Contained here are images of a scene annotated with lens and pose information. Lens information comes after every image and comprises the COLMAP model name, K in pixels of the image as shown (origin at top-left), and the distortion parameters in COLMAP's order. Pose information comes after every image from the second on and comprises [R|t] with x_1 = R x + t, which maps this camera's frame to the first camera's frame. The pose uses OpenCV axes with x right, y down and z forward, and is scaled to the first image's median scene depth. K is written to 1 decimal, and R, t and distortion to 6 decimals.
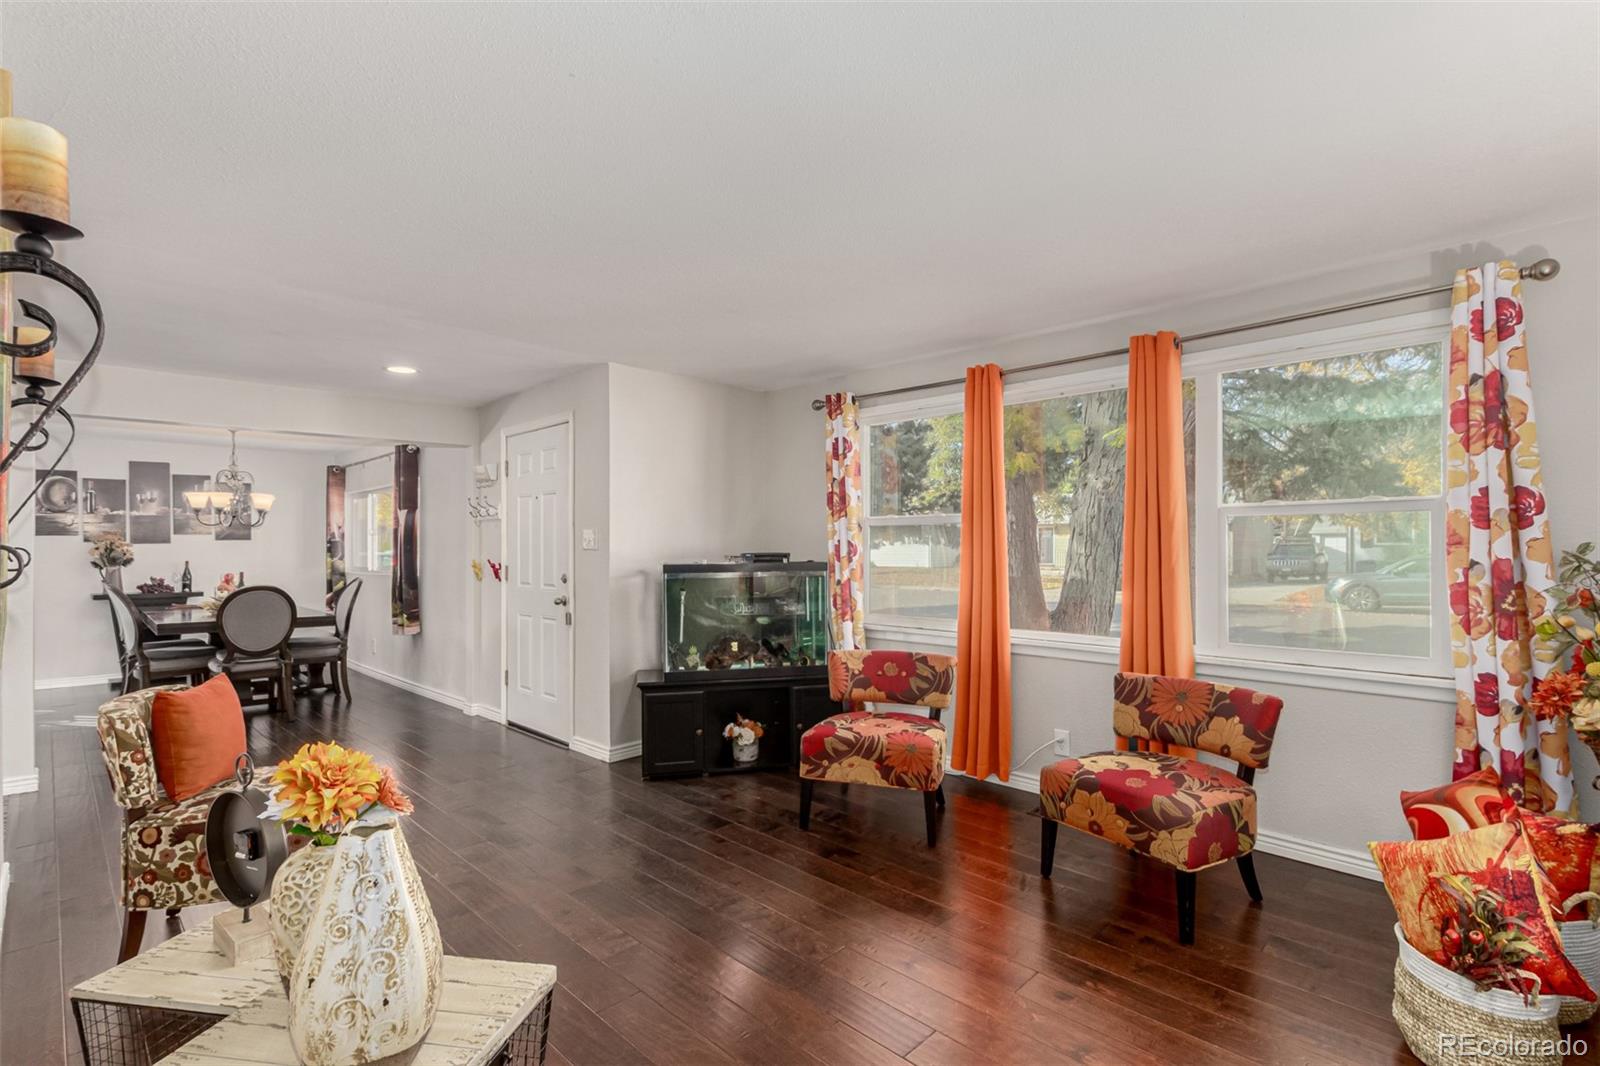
lens RADIAL K [[761.7, 0, 807.8], [0, 761.7, 533.3], [0, 0, 1]] dist [0.006236, -0.000780]
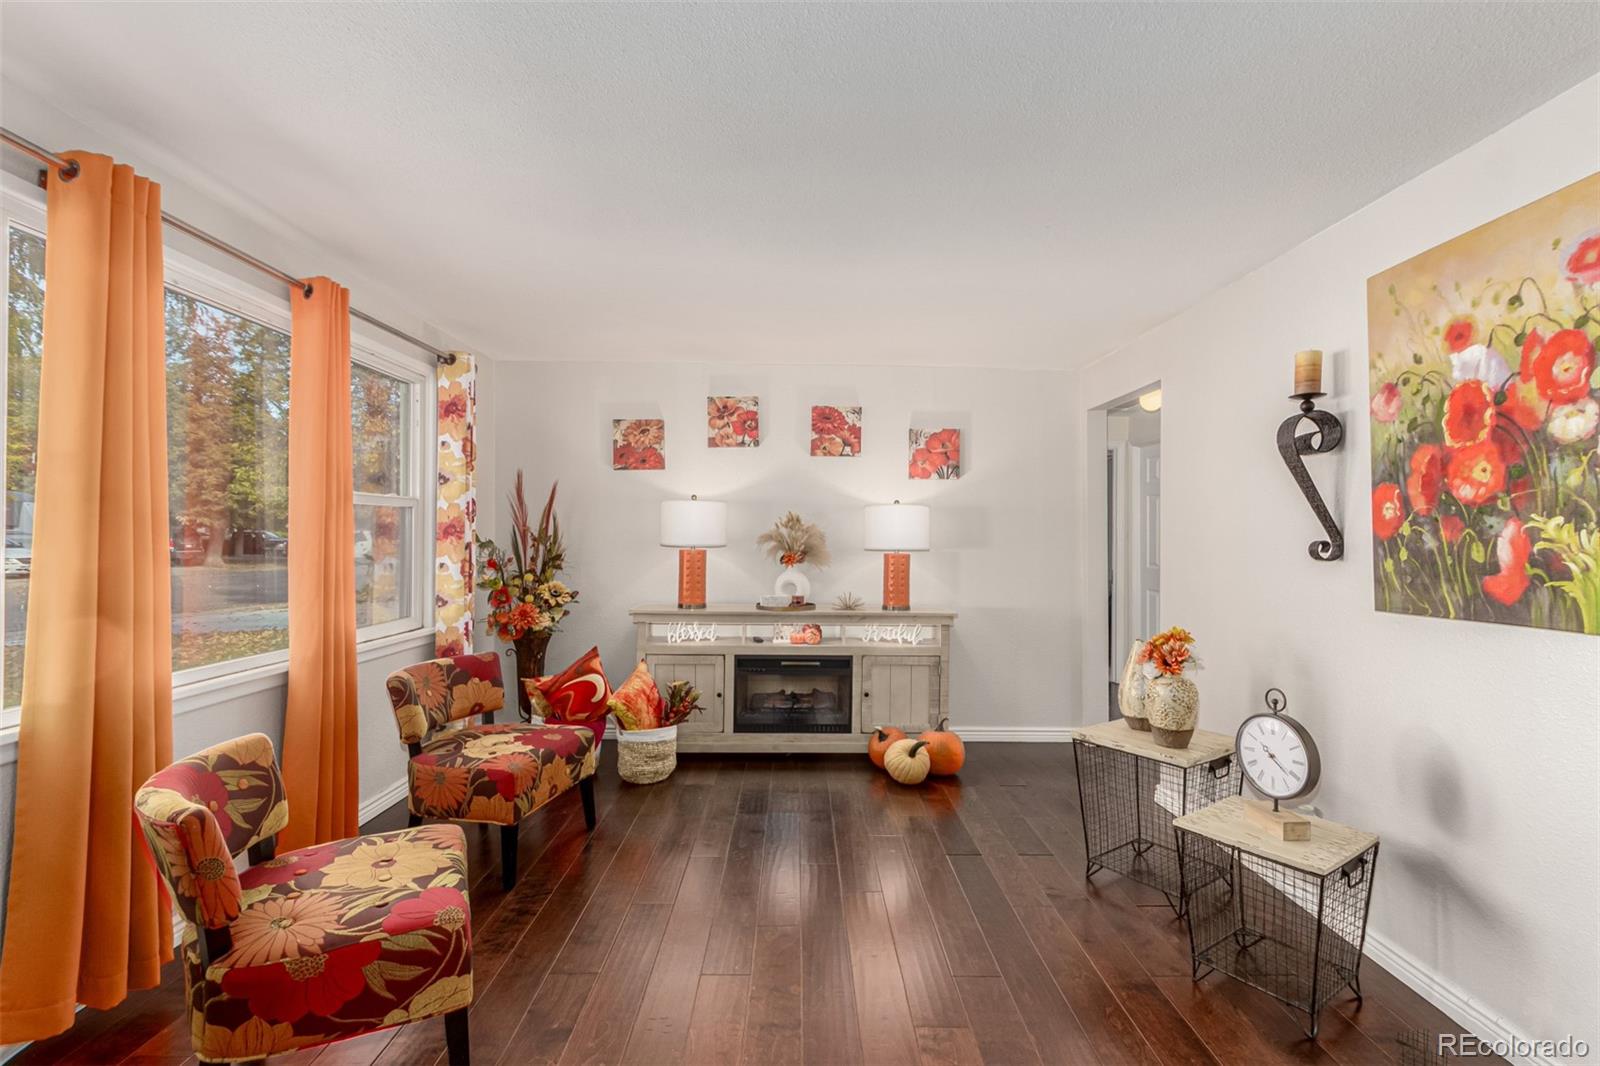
lens RADIAL K [[743.5, 0, 807.0], [0, 743.5, 536.9], [0, 0, 1]] dist [0.001983, -0.000310]
pose [[-0.720455, -0.006732, 0.693469, -0.584801], [-0.024240, 0.999586, -0.015479, 0.025156], [-0.693078, -0.027962, -0.720321, 1.424076]]
